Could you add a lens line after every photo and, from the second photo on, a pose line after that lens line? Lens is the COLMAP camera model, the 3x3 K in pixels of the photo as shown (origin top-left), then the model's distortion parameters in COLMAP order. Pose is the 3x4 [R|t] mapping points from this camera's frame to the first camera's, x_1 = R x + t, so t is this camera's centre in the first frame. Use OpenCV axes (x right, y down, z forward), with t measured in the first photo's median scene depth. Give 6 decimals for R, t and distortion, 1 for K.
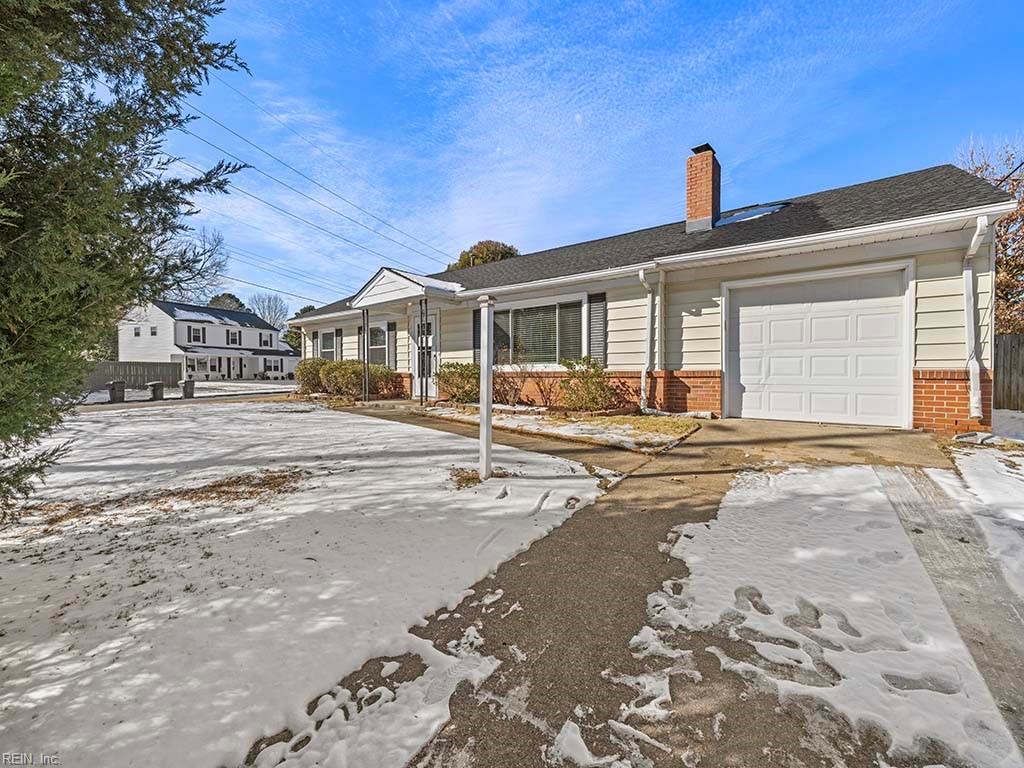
lens RADIAL K [[452.6, 0, 494.6], [0, 452.6, 373.0], [0, 0, 1]] dist [0.000840, 0.000367]
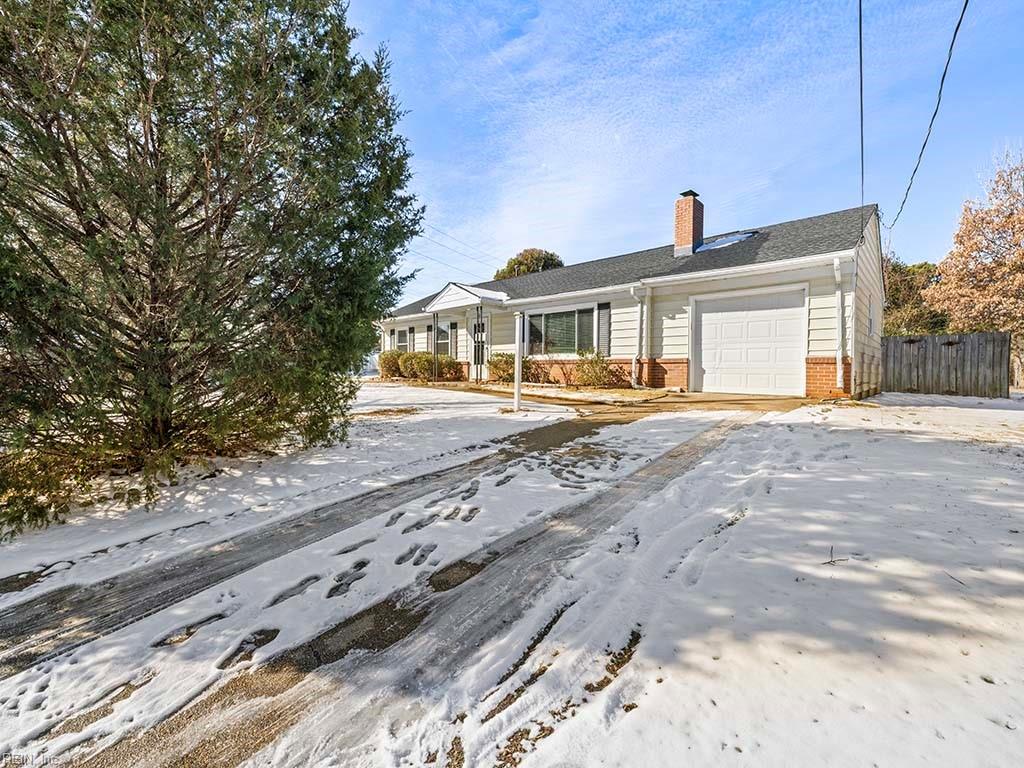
lens RADIAL K [[423.7, 0, 509.8], [0, 423.7, 374.6], [0, 0, 1]] dist [0.000527, 0.000114]
pose [[0.997599, 0.013175, -0.067988, 0.024581], [-0.012390, 0.999852, 0.011952, 0.026896], [0.068135, -0.011081, 0.997615, -0.269627]]
